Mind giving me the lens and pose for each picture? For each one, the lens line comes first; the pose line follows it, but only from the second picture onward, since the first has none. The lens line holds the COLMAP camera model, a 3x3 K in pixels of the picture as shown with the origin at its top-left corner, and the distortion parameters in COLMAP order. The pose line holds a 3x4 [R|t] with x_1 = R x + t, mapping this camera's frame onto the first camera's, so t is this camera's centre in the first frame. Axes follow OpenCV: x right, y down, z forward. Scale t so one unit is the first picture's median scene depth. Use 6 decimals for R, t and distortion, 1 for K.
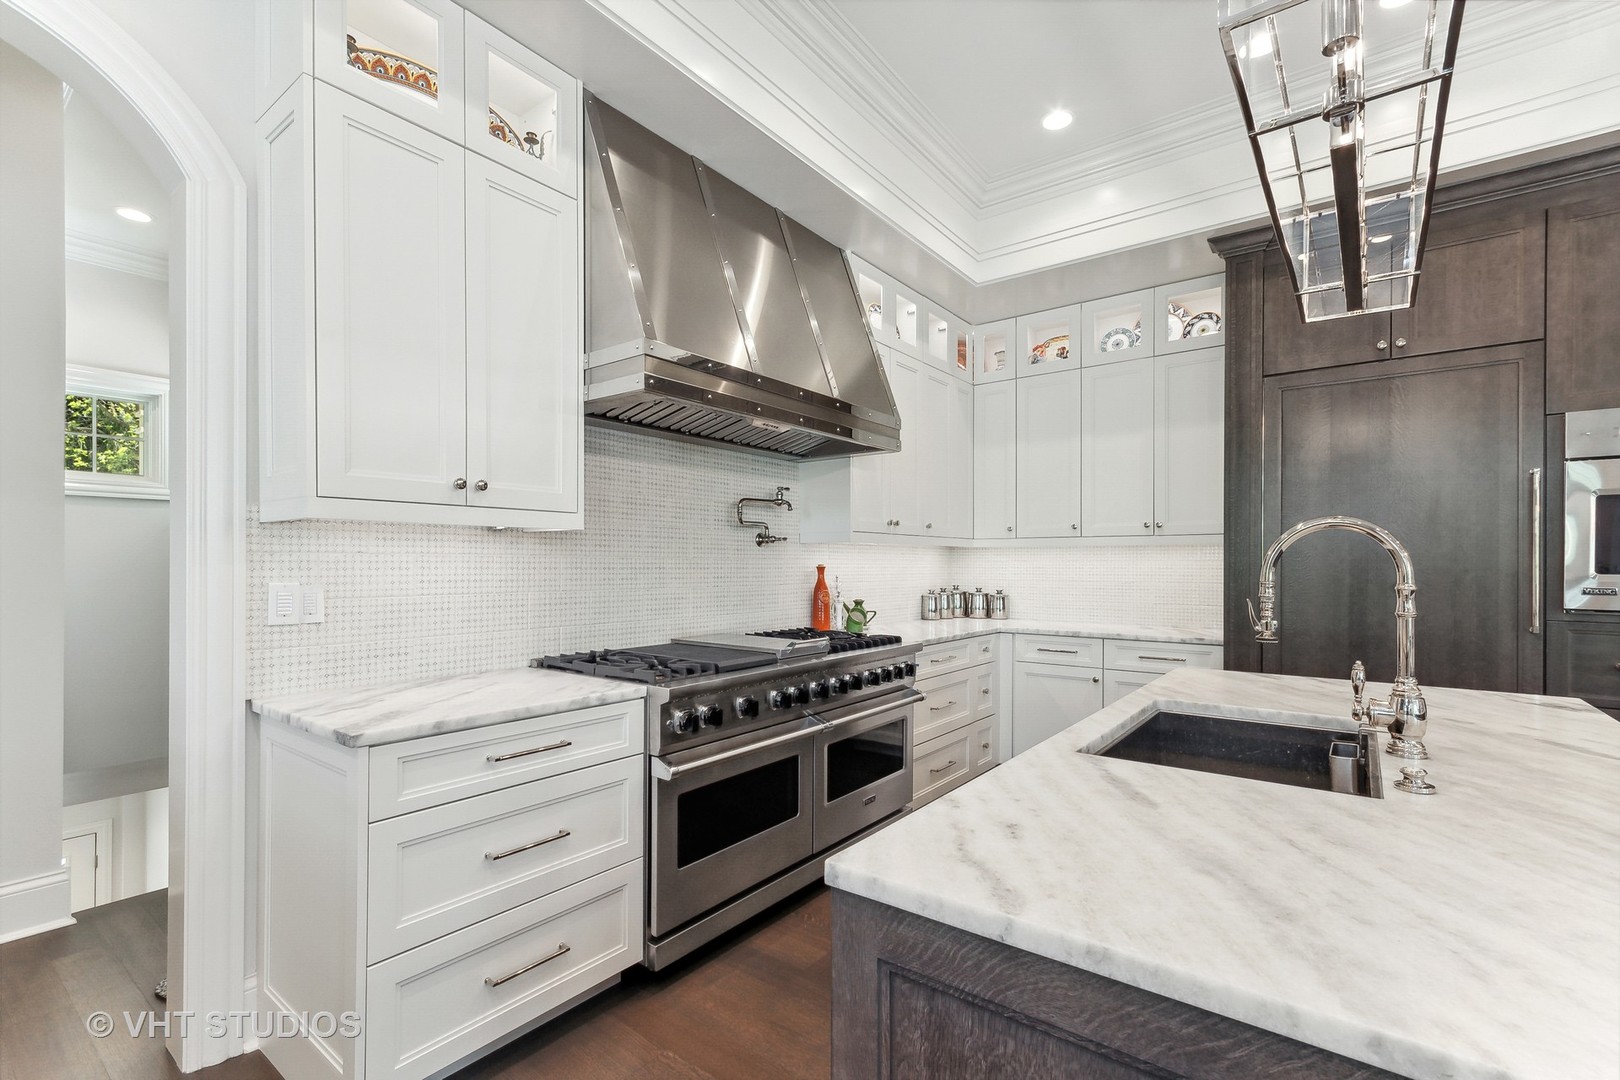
lens RADIAL K [[723.0, 0, 817.5], [0, 723.0, 563.7], [0, 0, 1]] dist [0.004094, 0.001275]
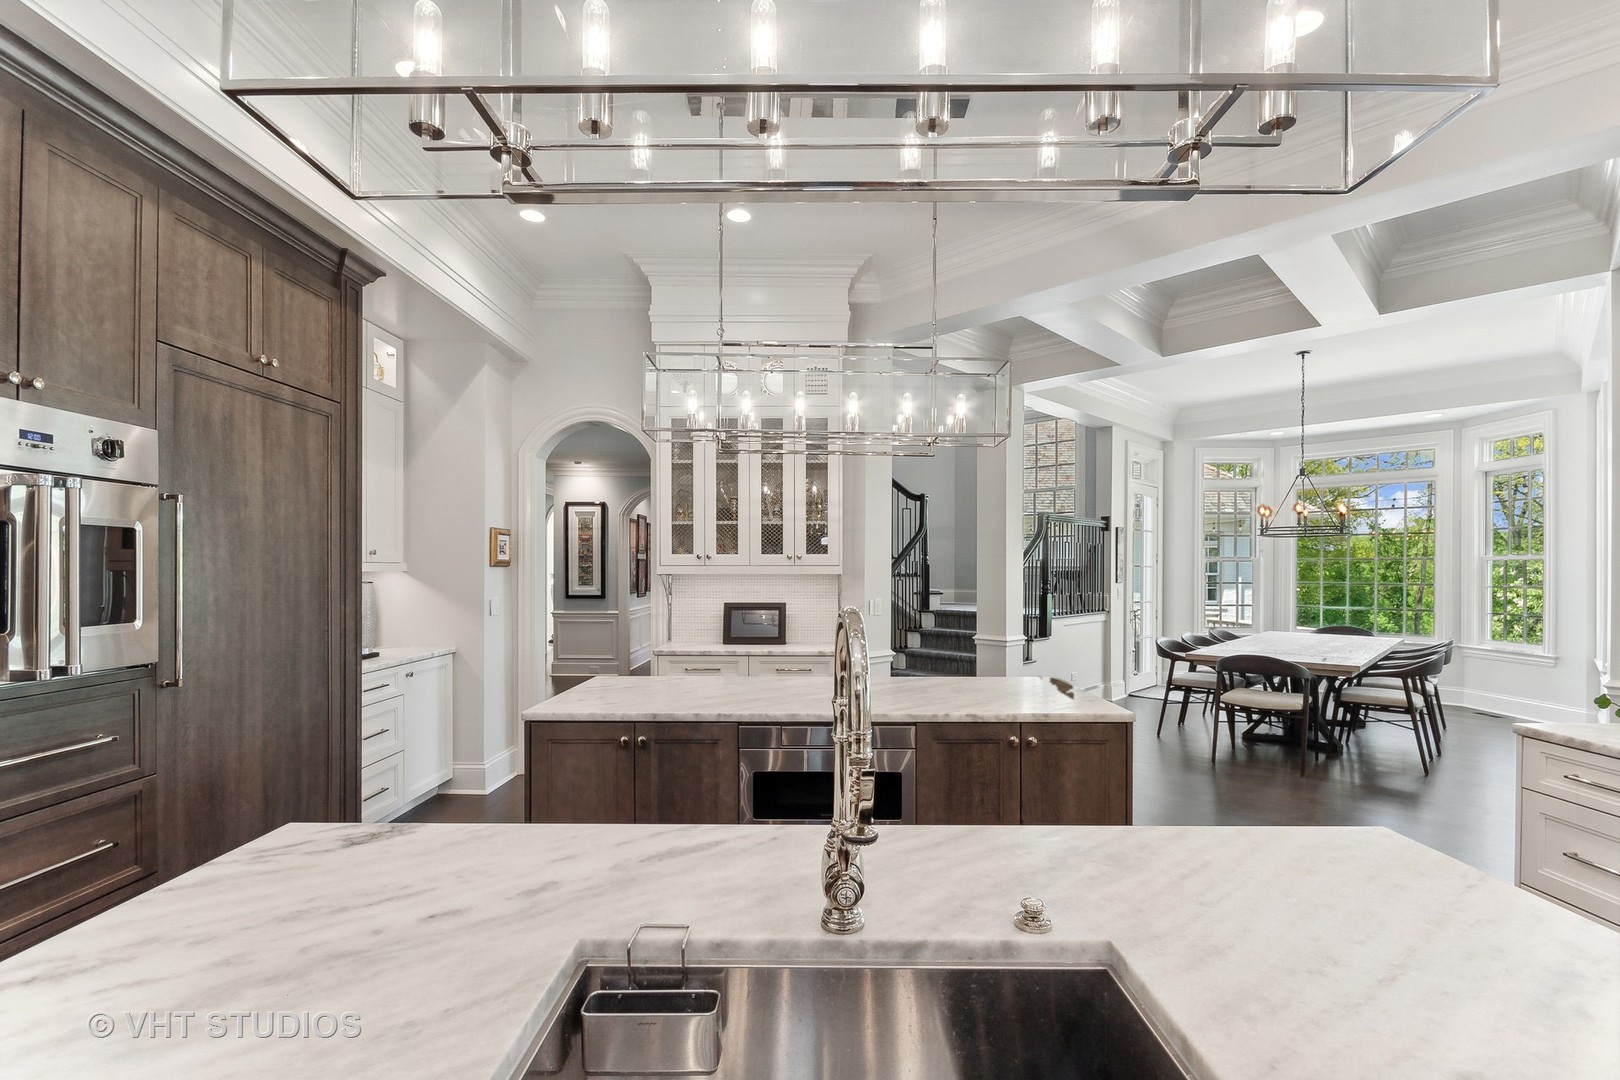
lens RADIAL K [[739.1, 0, 806.9], [0, 739.1, 573.0], [0, 0, 1]] dist [-0.005437, -0.002240]
pose [[-0.592404, -0.008428, 0.805597, 0.087715], [-0.006267, 0.999963, 0.005853, -0.039966], [-0.805617, -0.001581, -0.592435, 0.576804]]
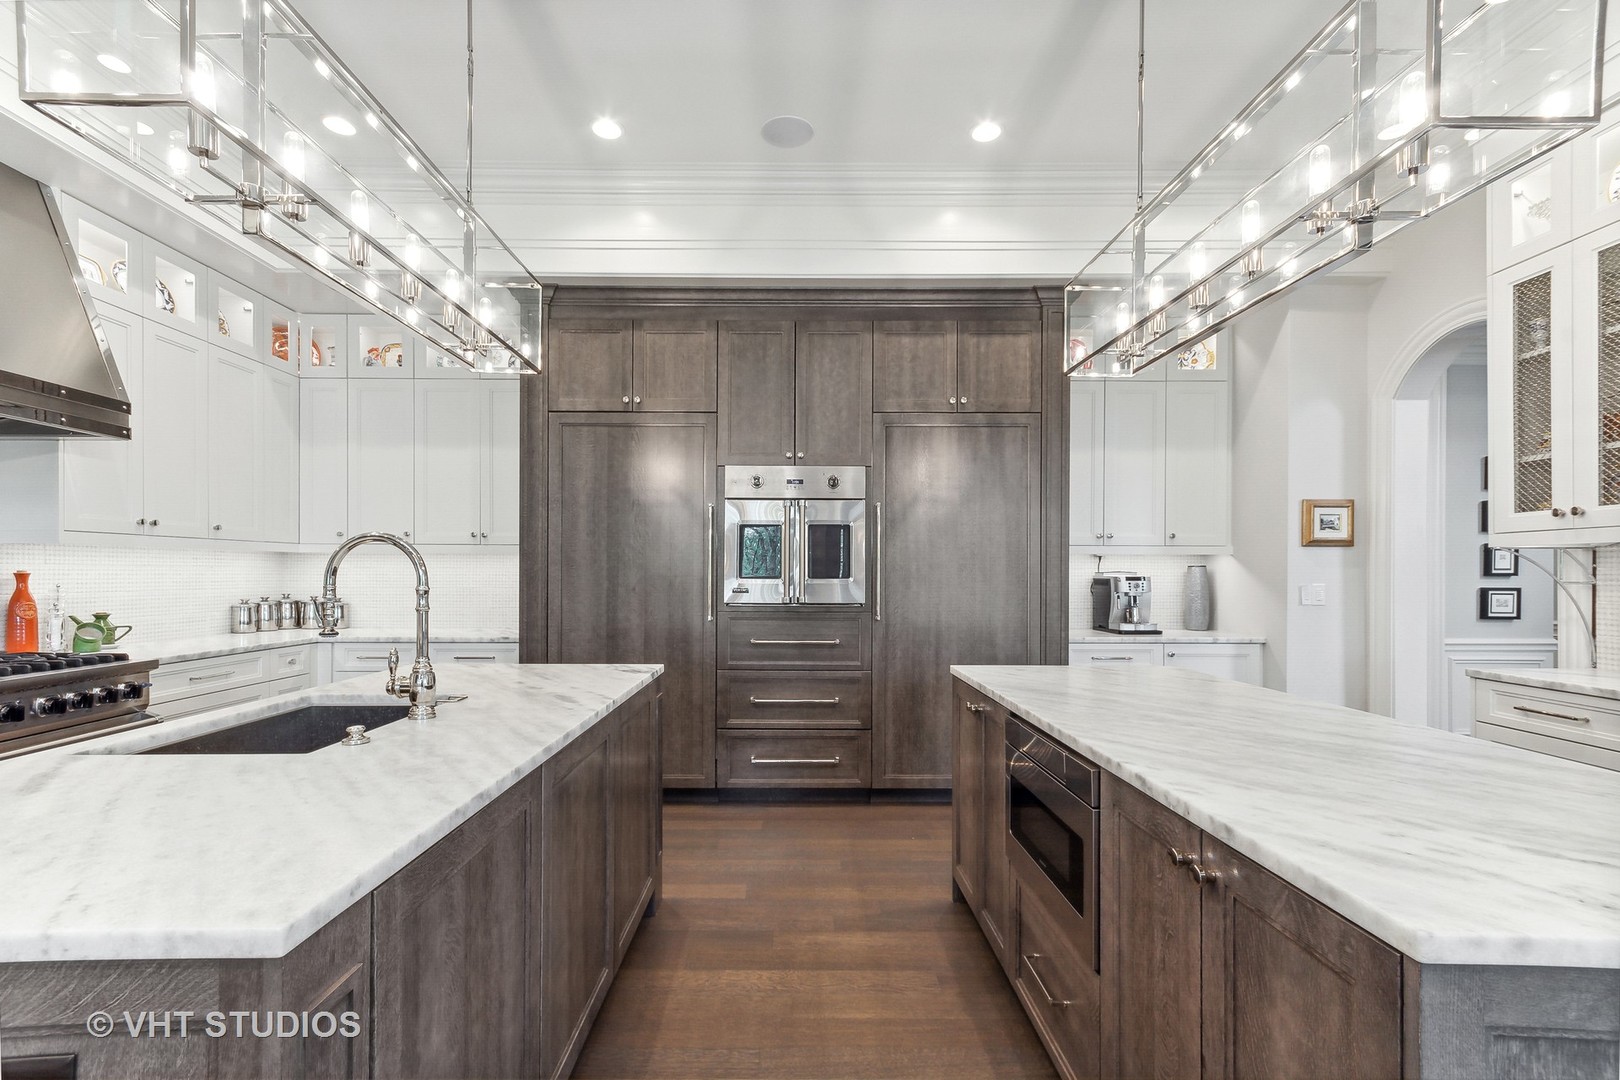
lens RADIAL K [[723.0, 0, 795.7], [0, 723.0, 573.3], [0, 0, 1]] dist [0.004094, 0.001275]
pose [[0.795812, -0.000115, 0.605543, 0.217914], [-0.002254, 0.999992, 0.003153, -0.000391], [-0.605539, -0.003874, 0.795806, -0.172161]]
